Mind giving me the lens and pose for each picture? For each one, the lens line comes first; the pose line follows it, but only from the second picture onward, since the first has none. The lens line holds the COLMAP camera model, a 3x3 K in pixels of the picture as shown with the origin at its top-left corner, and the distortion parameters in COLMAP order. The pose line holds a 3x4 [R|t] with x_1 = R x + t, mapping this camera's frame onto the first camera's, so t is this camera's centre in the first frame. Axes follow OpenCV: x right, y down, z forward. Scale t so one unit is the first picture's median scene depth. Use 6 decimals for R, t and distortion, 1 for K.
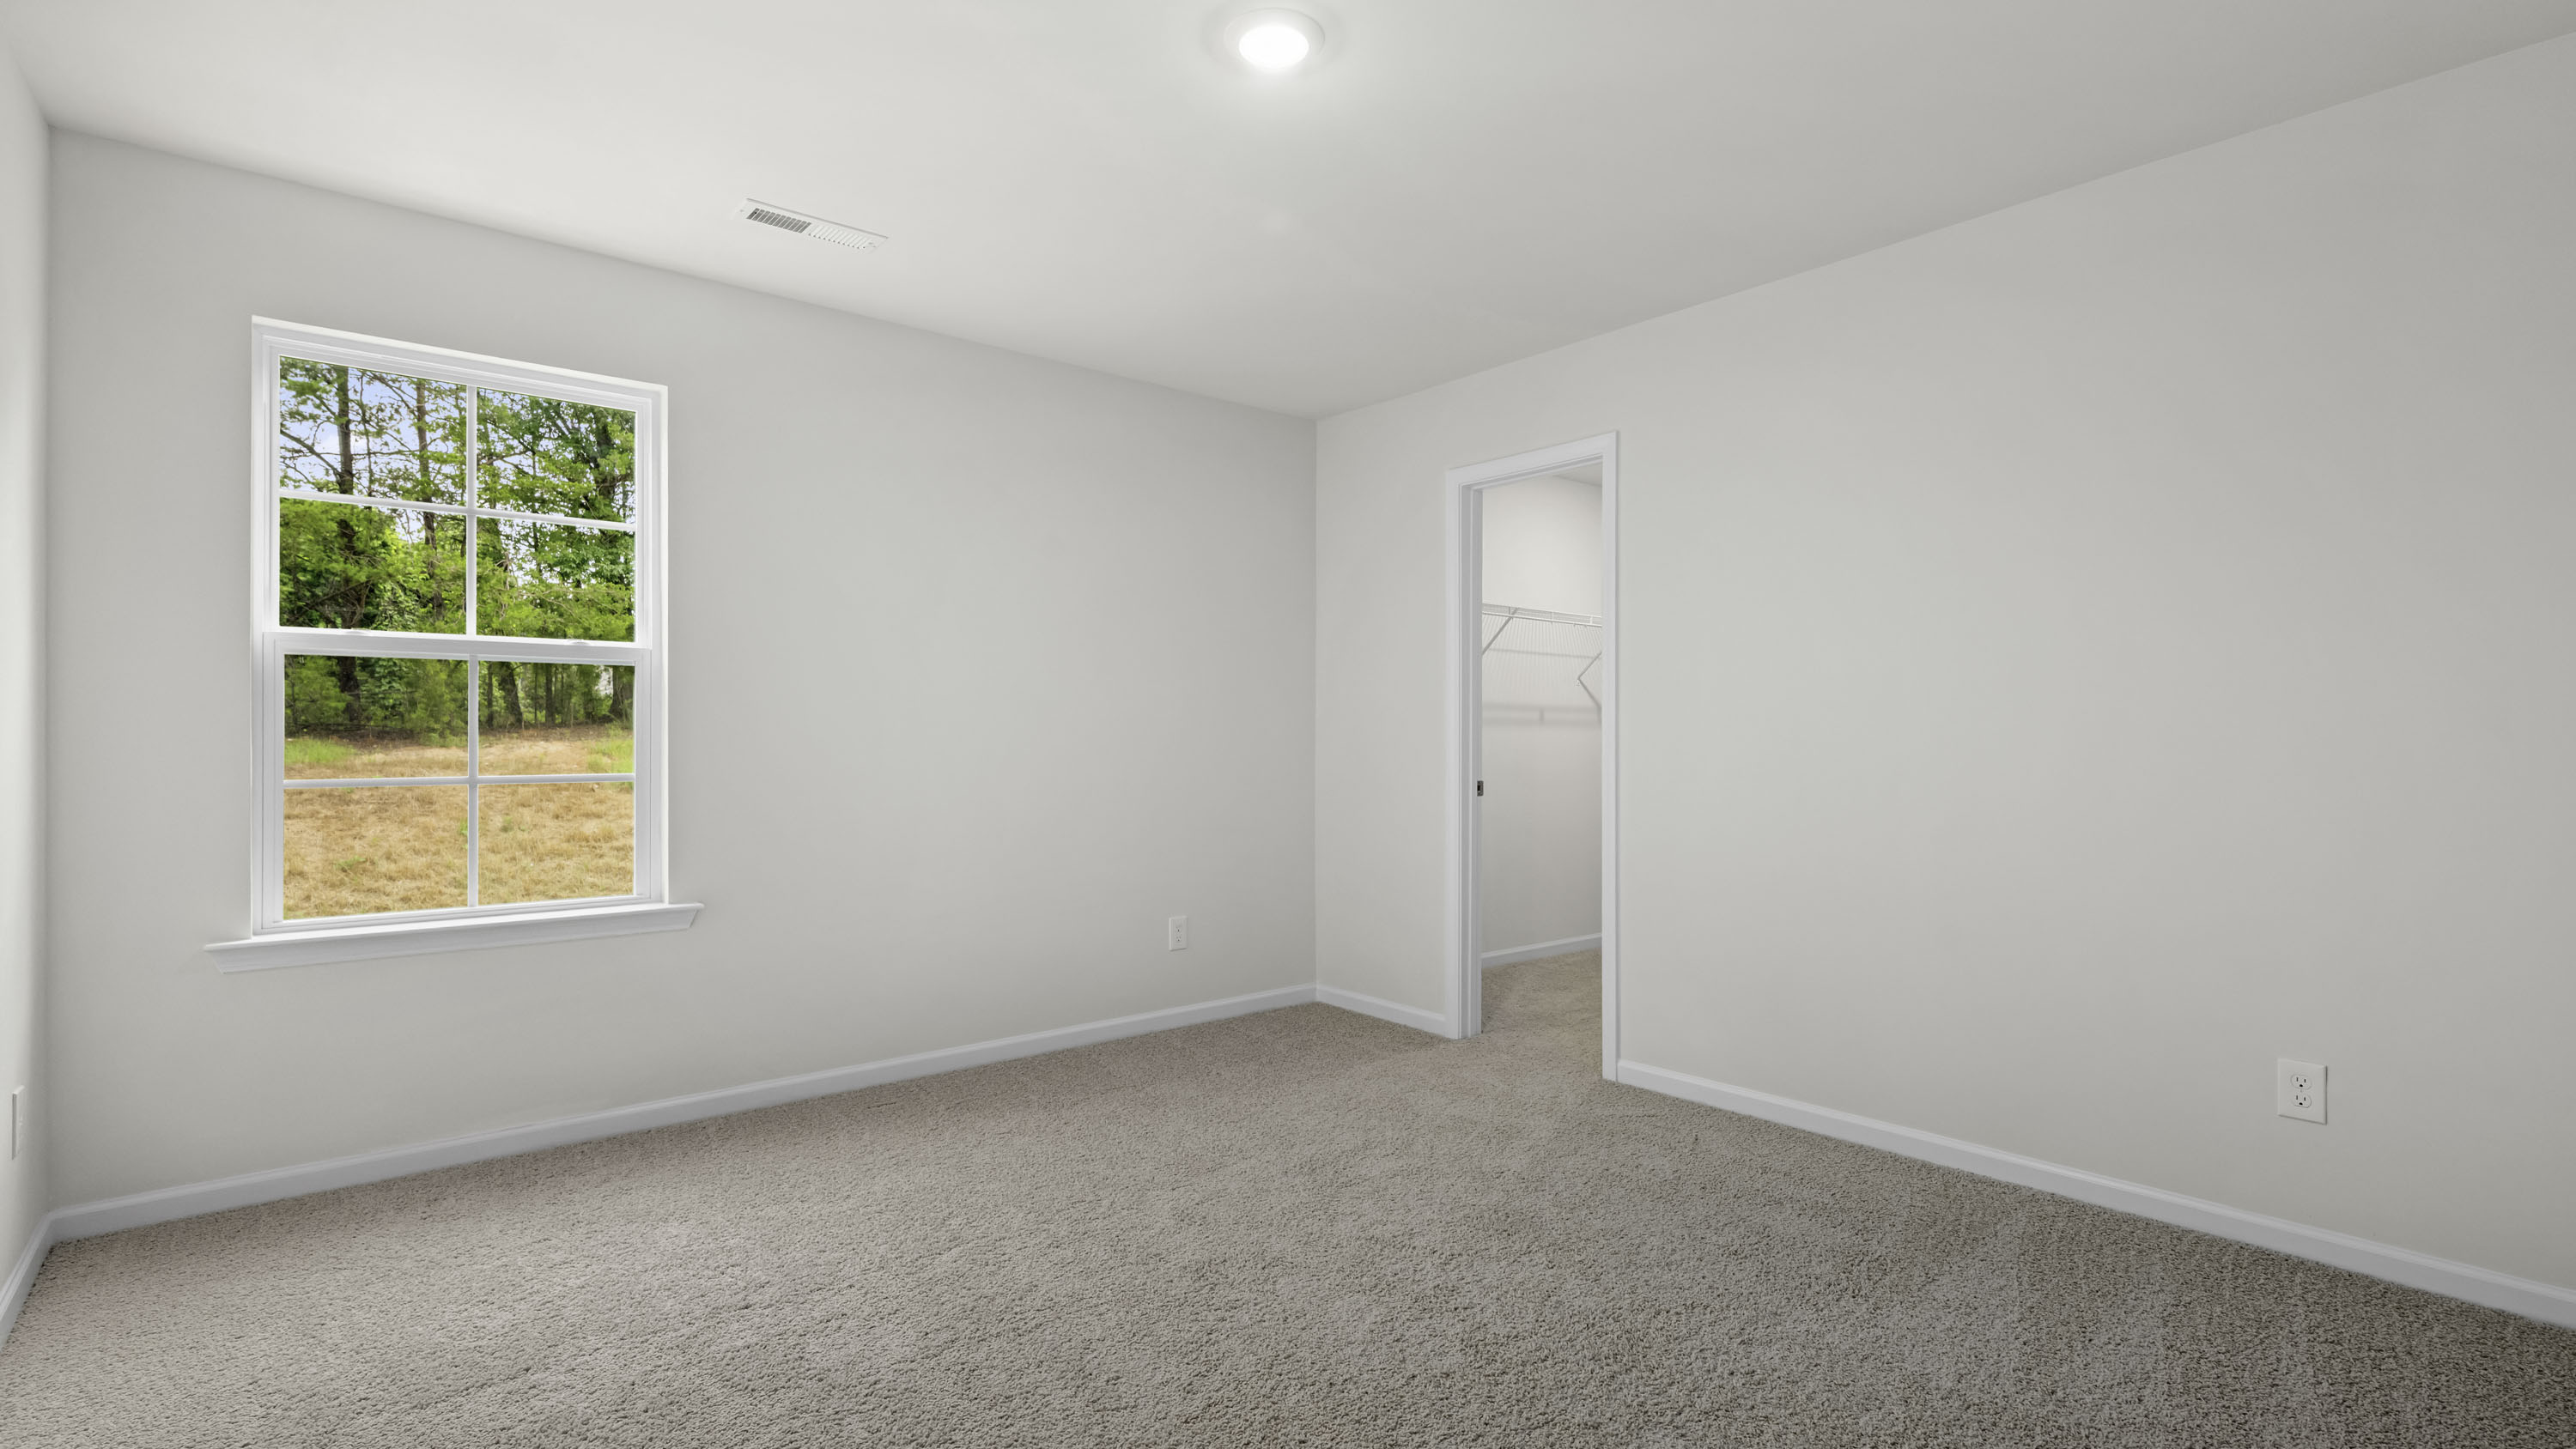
lens RADIAL K [[1193.5, 0, 1290.8], [0, 1193.5, 728.5], [0, 0, 1]] dist [0.001474, 0.000310]
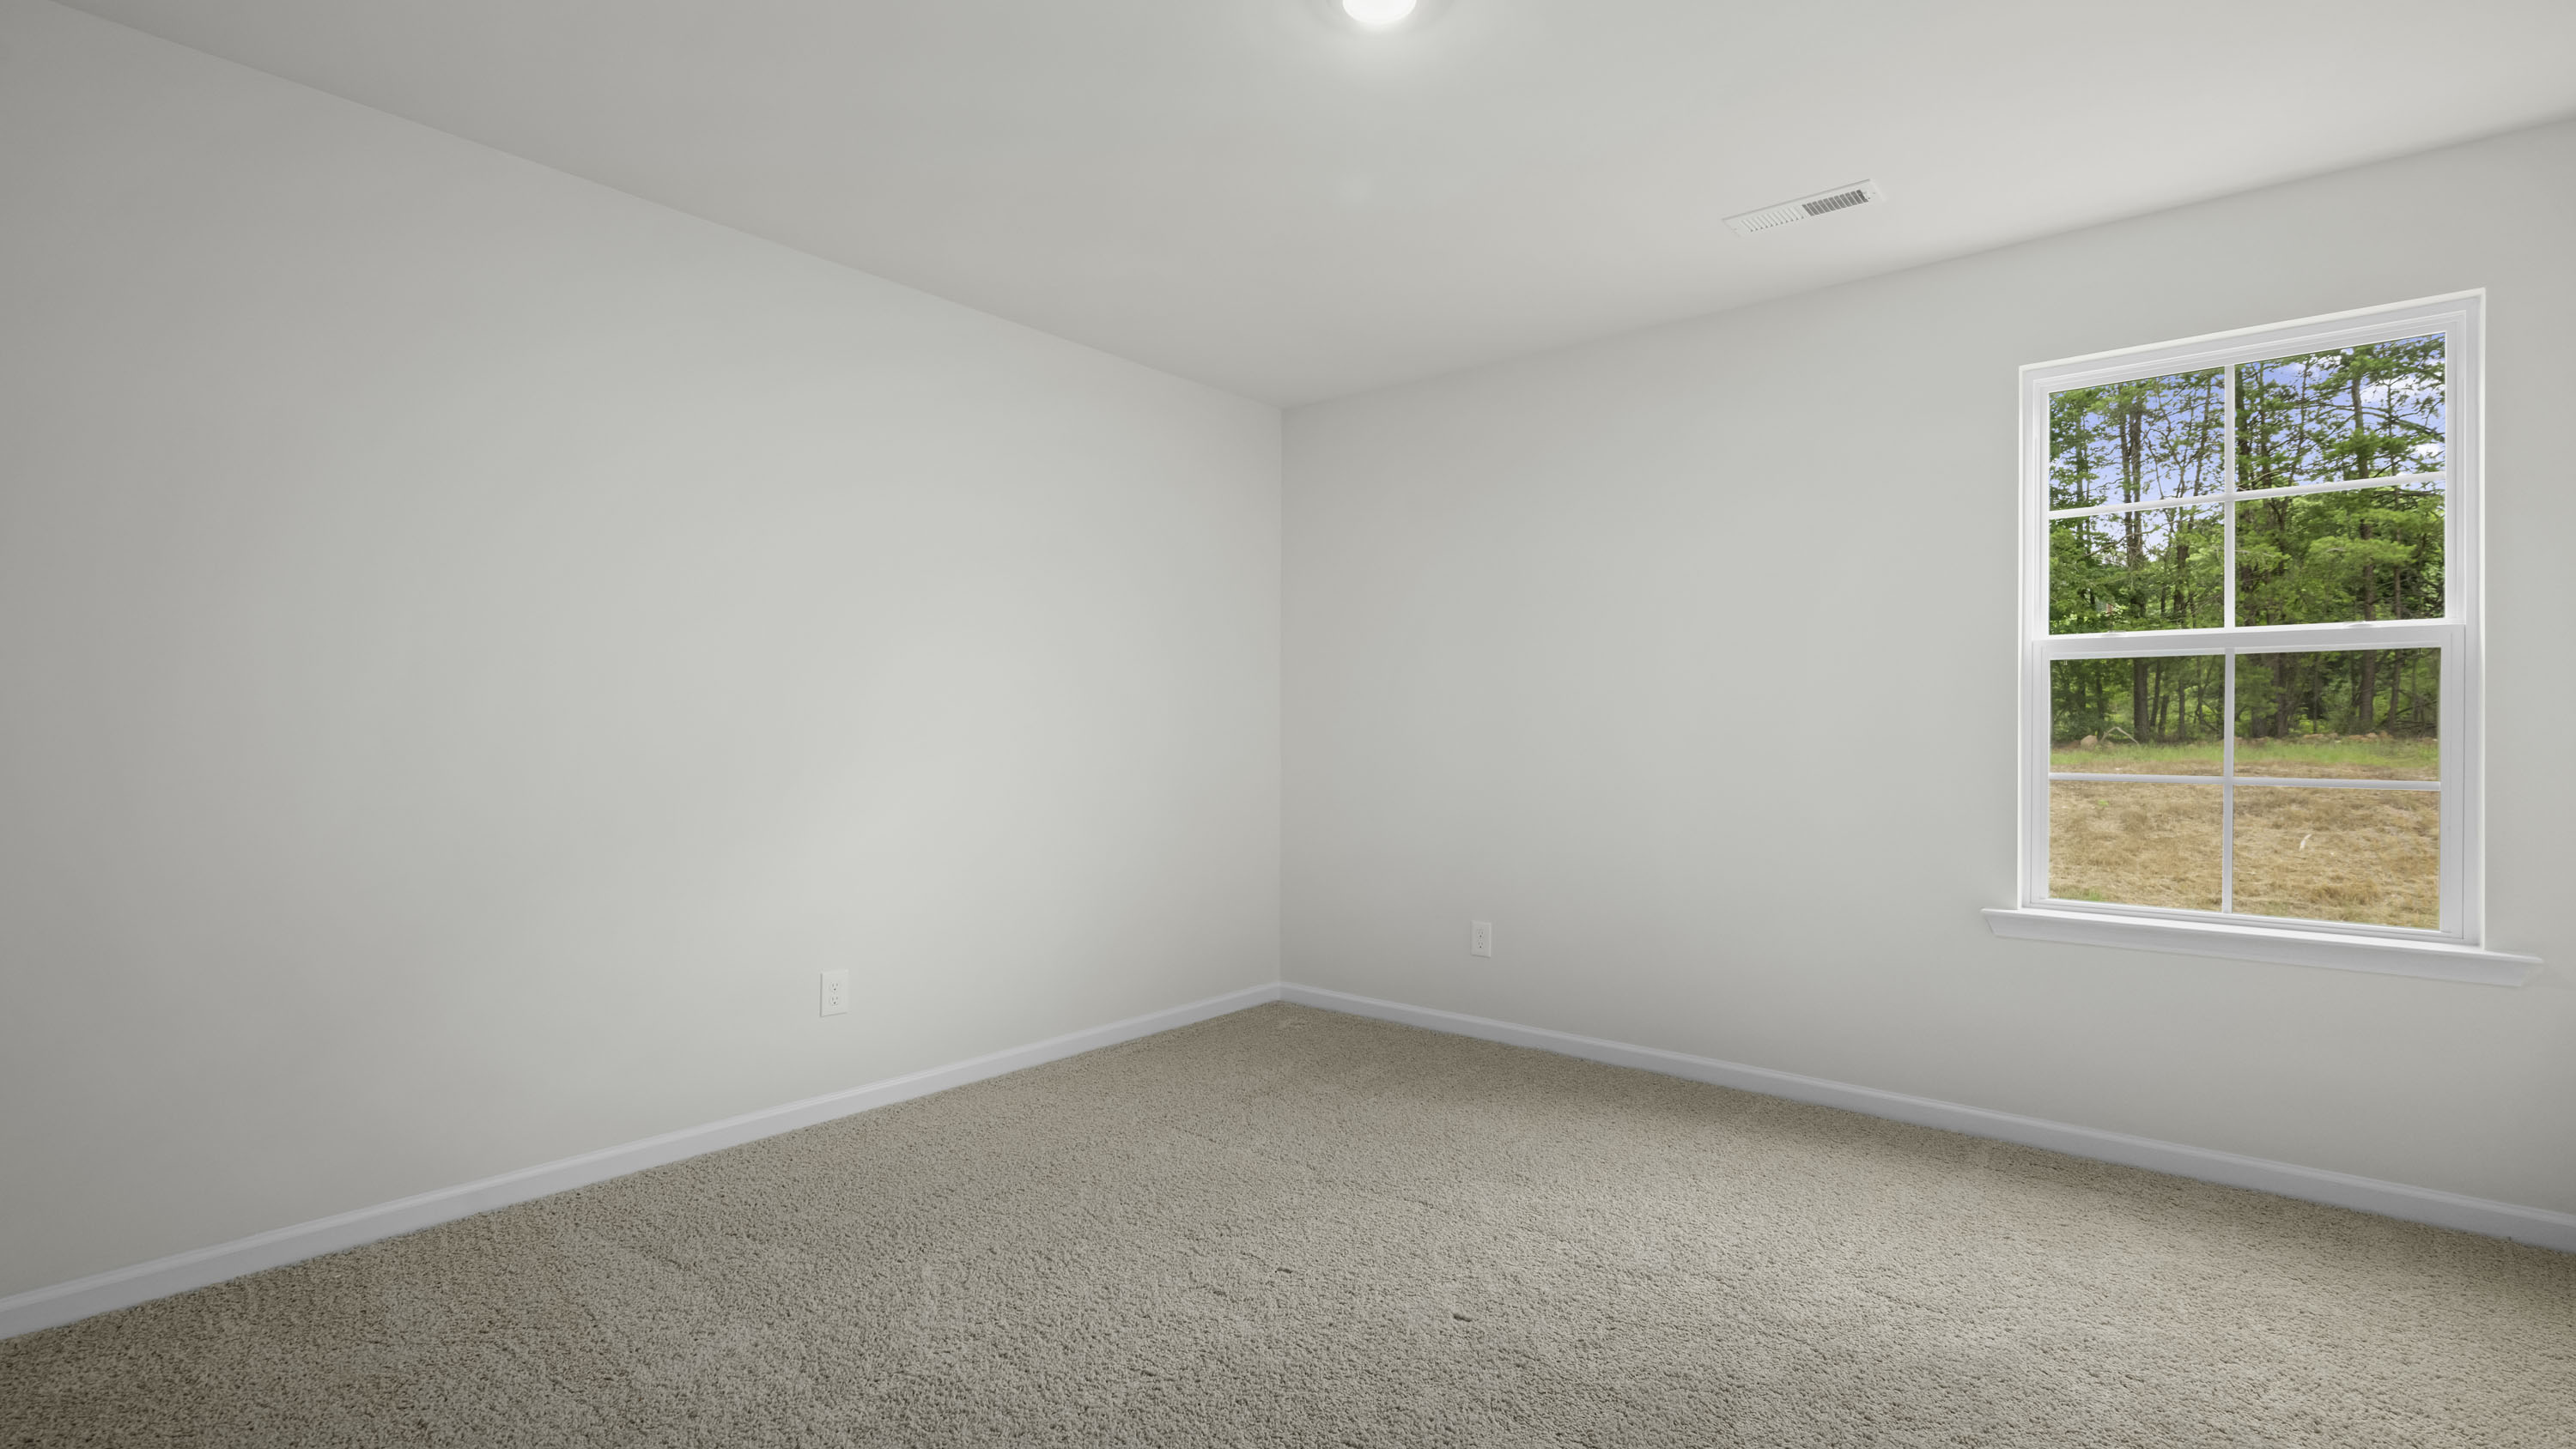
lens RADIAL K [[1193.5, 0, 1290.8], [0, 1193.5, 728.5], [0, 0, 1]] dist [0.001474, 0.000310]
pose [[0.141666, -0.003412, -0.989909, 0.148890], [0.006211, 0.999977, -0.002557, -0.000390], [0.989895, -0.005786, 0.141684, 0.124813]]
